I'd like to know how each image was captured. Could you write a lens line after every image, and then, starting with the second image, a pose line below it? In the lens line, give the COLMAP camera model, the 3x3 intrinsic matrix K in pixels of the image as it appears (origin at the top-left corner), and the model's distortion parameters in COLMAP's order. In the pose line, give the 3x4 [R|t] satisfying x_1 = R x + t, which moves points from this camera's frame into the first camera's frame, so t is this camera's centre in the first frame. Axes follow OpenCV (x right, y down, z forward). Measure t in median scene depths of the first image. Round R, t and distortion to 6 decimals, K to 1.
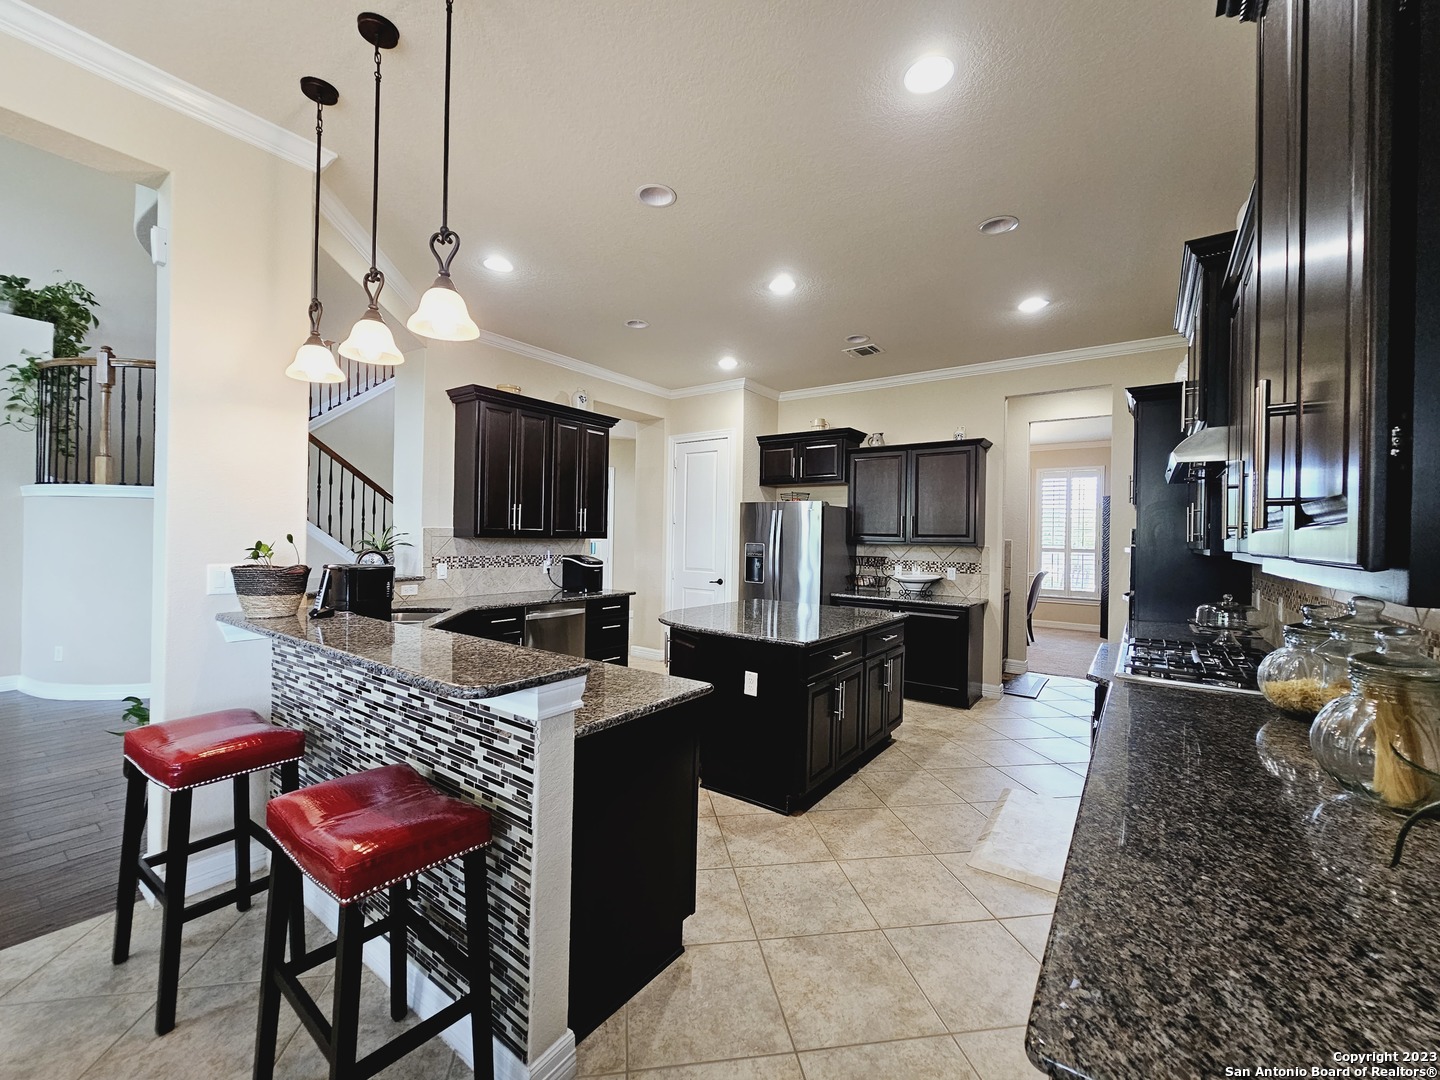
lens RADIAL K [[587.1, 0, 713.9], [0, 587.1, 544.6], [0, 0, 1]] dist [-0.004070, -0.000587]
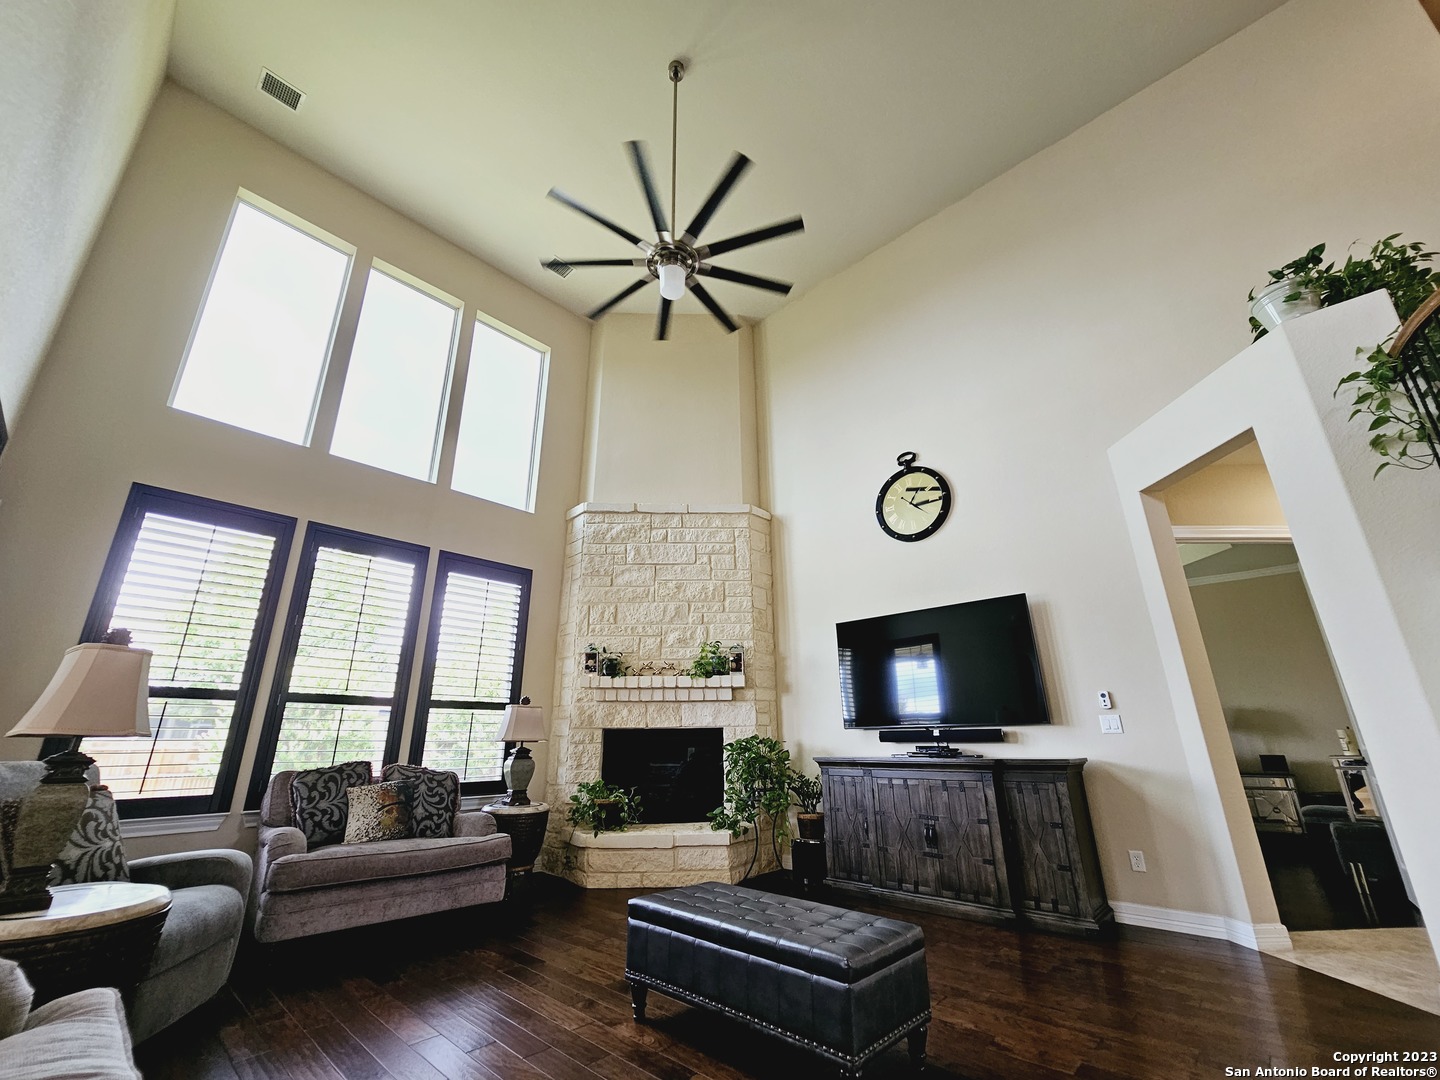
lens RADIAL K [[587.1, 0, 722.4], [0, 587.1, 532.1], [0, 0, 1]] dist [-0.004070, -0.000587]
pose [[-0.120056, -0.349860, -0.929077, -0.587019], [-0.009414, 0.936205, -0.351328, 0.041062], [0.992723, -0.033433, -0.115690, 0.402445]]
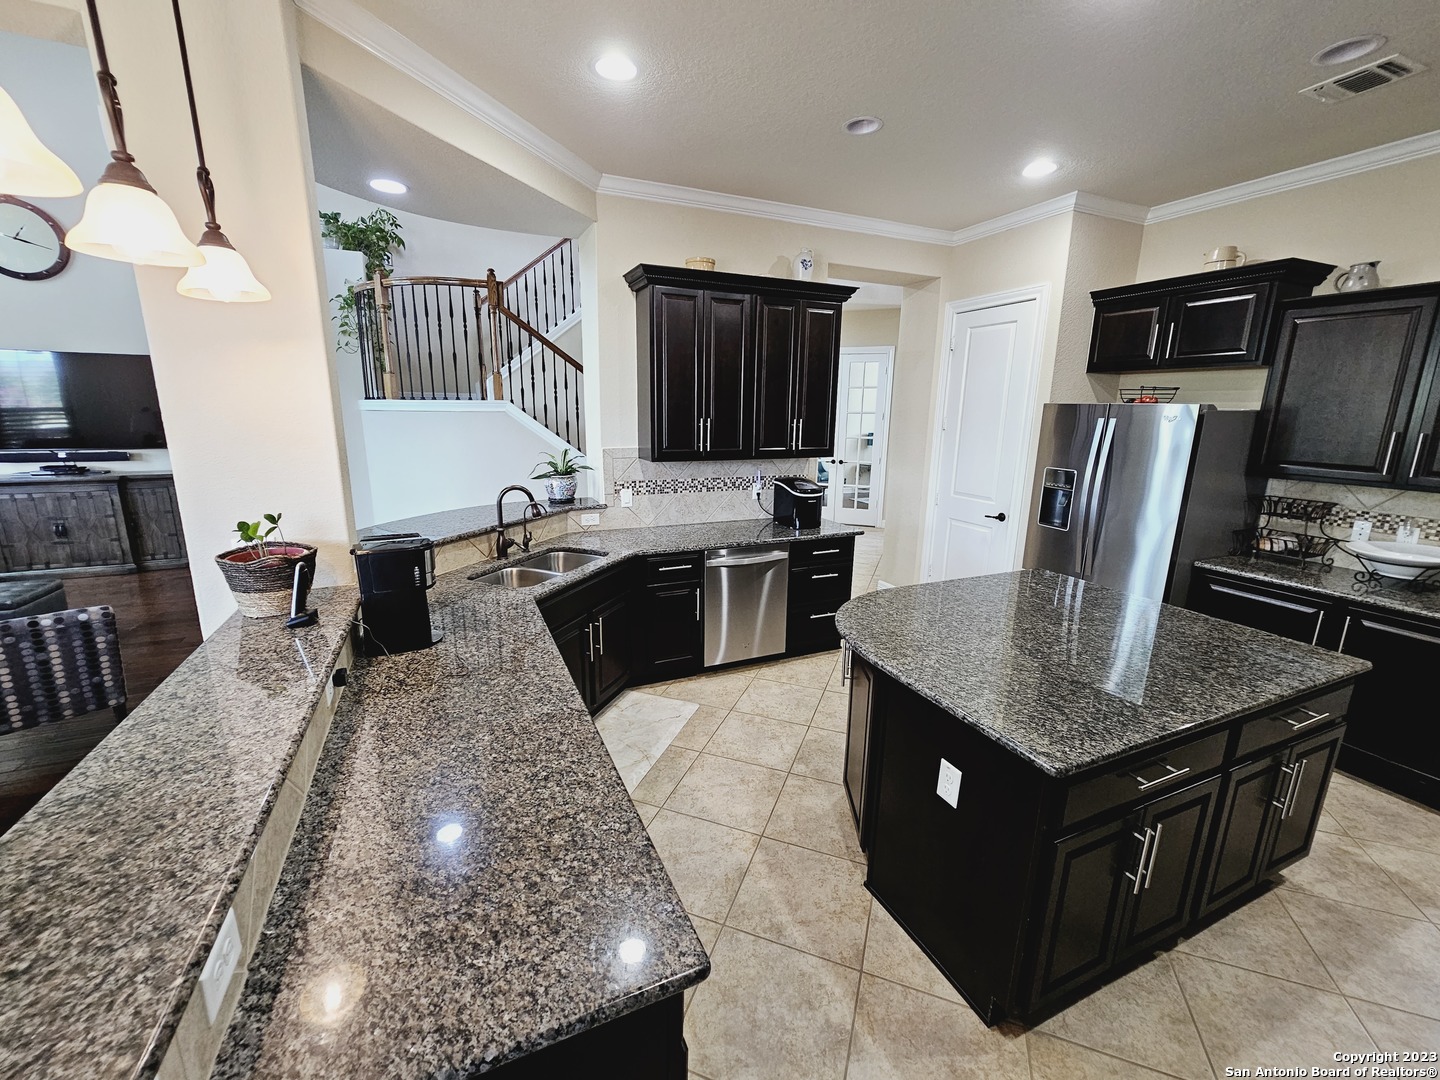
lens RADIAL K [[587.1, 0, 712.8], [0, 587.1, 540.1], [0, 0, 1]] dist [-0.004070, -0.000587]
pose [[0.864089, 0.104543, -0.492363, 0.070365], [-0.003138, 0.979293, 0.202426, -0.059837], [0.503329, -0.173369, 0.846524, 0.267990]]
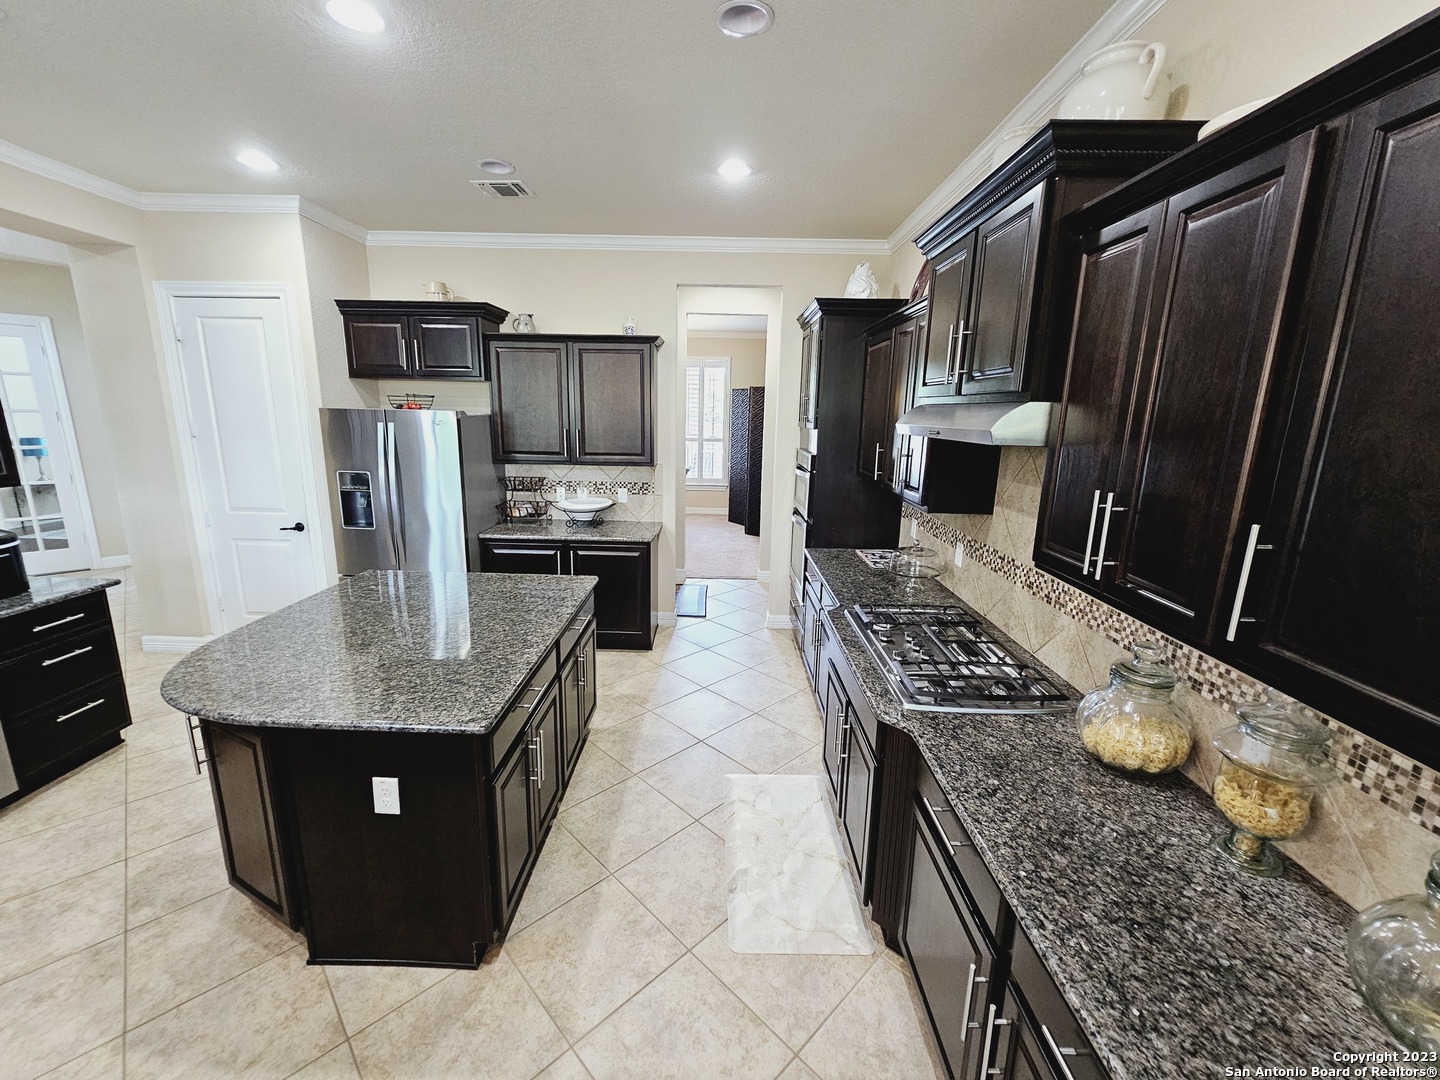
lens RADIAL K [[587.1, 0, 708.6], [0, 587.1, 541.0], [0, 0, 1]] dist [-0.004070, -0.000587]
pose [[0.818702, -0.125813, 0.560267, 0.018693], [0.001056, 0.976030, 0.217634, -0.076097], [-0.574218, -0.177585, 0.799210, 0.240109]]
